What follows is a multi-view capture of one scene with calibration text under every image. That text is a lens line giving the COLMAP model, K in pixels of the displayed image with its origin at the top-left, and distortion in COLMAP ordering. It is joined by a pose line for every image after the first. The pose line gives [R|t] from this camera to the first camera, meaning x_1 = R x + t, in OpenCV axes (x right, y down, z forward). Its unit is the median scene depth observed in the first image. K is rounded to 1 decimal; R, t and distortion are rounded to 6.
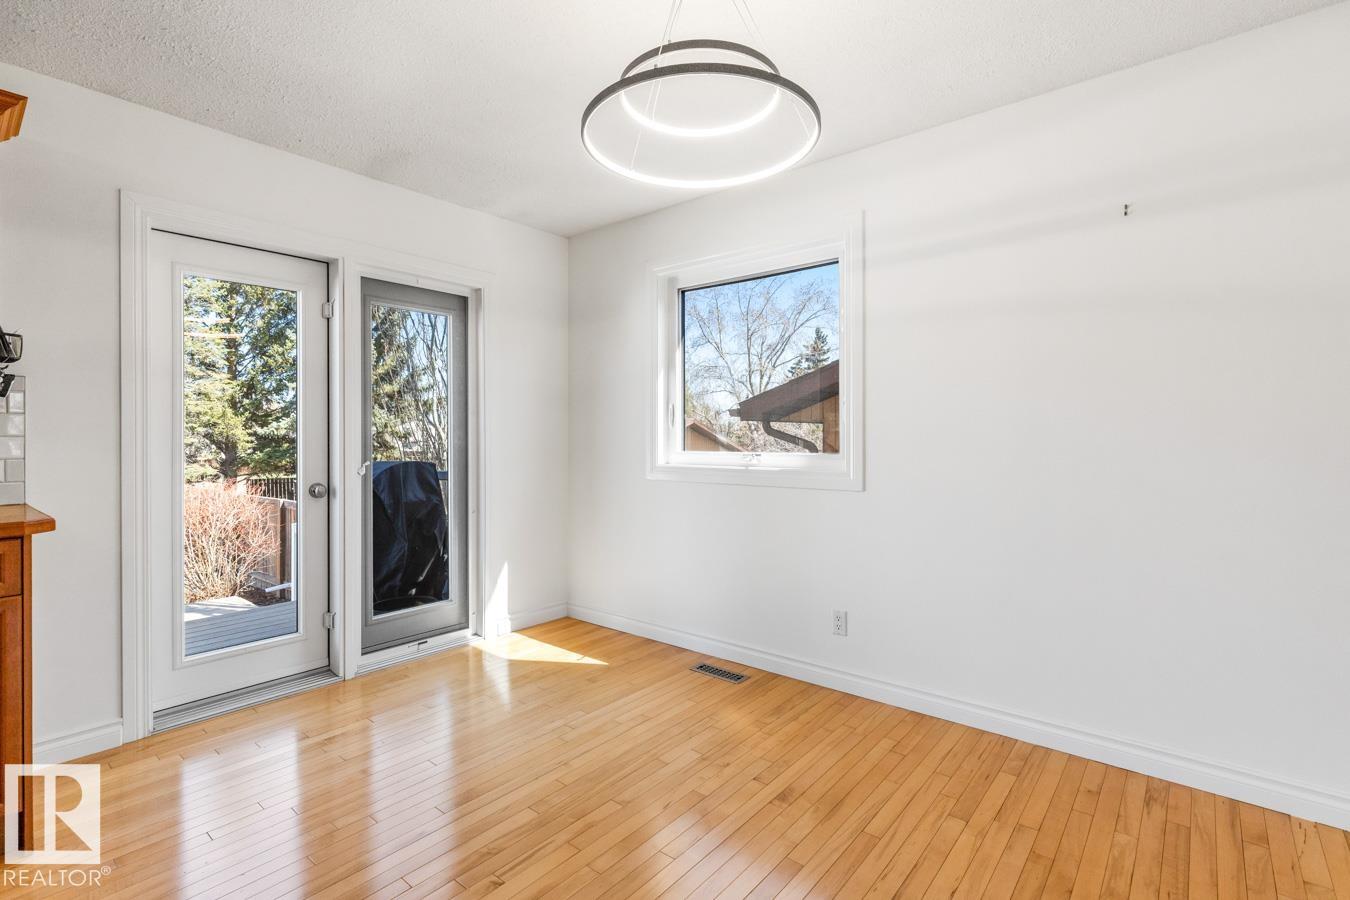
lens RADIAL K [[651.3, 0, 619.7], [0, 651.3, 442.1], [0, 0, 1]] dist [0.004411, -0.000616]
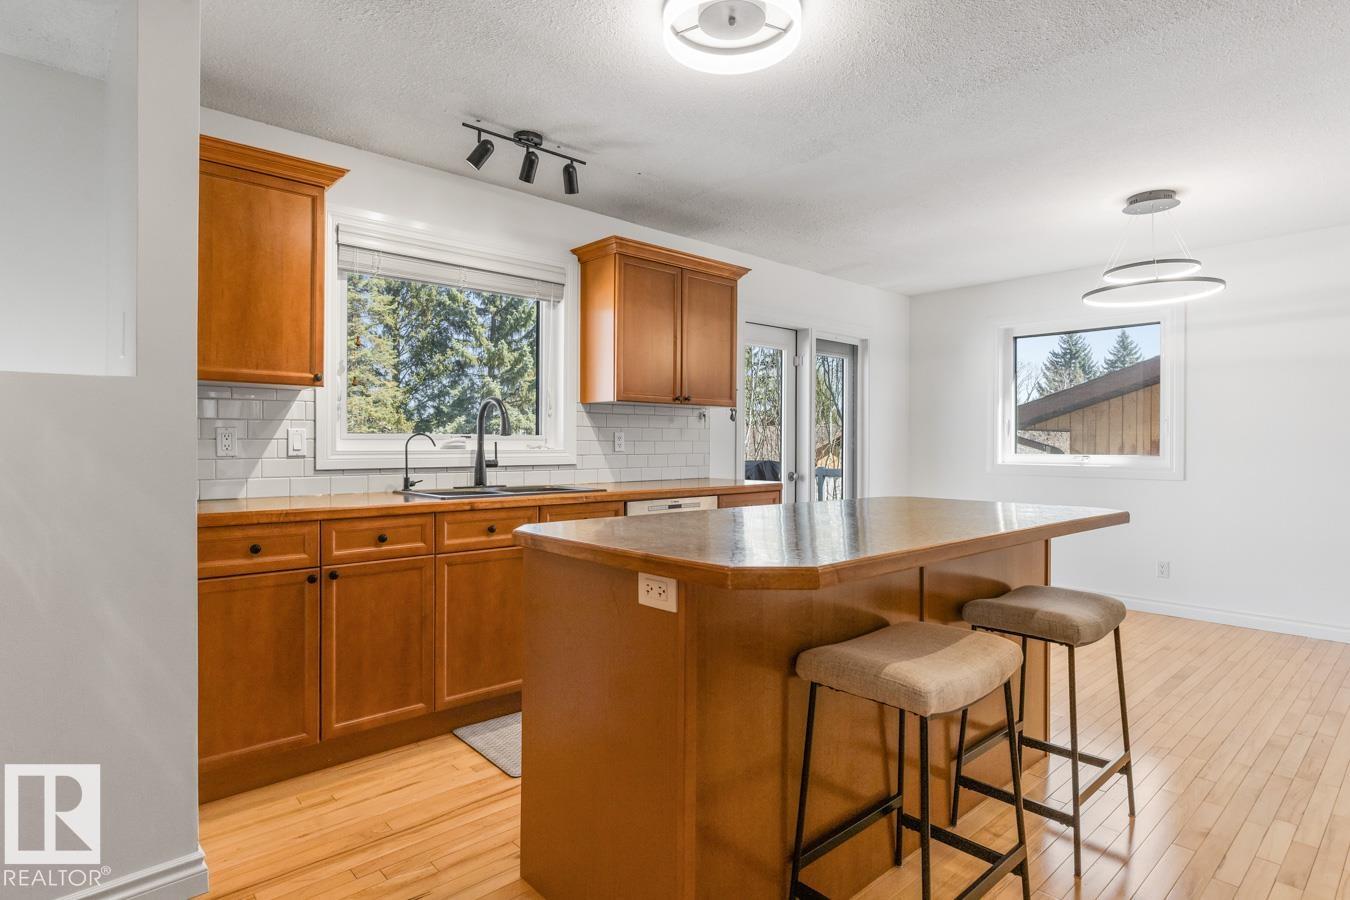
lens RADIAL K [[658.4, 0, 673.0], [0, 658.4, 444.0], [0, 0, 1]] dist [-0.004841, -0.000573]
pose [[0.989428, 0.005256, -0.144930, -0.424503], [-0.006021, 0.999970, -0.004835, 0.004665], [0.144900, 0.005656, 0.989430, -0.493043]]
